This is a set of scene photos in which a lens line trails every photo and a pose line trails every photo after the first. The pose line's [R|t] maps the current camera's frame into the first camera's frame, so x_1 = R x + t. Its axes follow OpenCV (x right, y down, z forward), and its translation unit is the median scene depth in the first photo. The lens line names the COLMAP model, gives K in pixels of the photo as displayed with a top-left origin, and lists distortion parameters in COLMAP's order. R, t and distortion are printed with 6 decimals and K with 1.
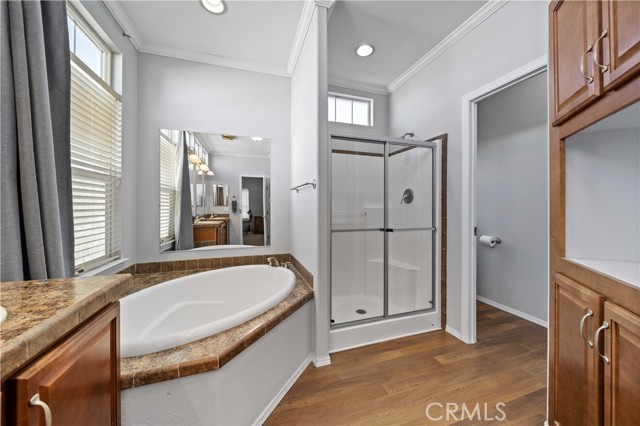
lens RADIAL K [[225.8, 0, 318.7], [0, 225.8, 206.1], [0, 0, 1]] dist [-0.000845, -0.000323]
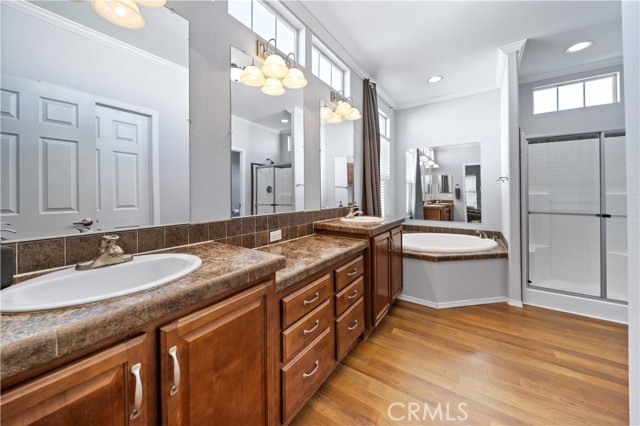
lens RADIAL K [[230.5, 0, 319.8], [0, 230.5, 194.7], [0, 0, 1]] dist [-0.000864, -0.000153]
pose [[0.607480, 0.000038, -0.794335, 0.257931], [0.005722, 0.999974, 0.004425, -0.002445], [0.794314, -0.007233, 0.607464, -0.513152]]
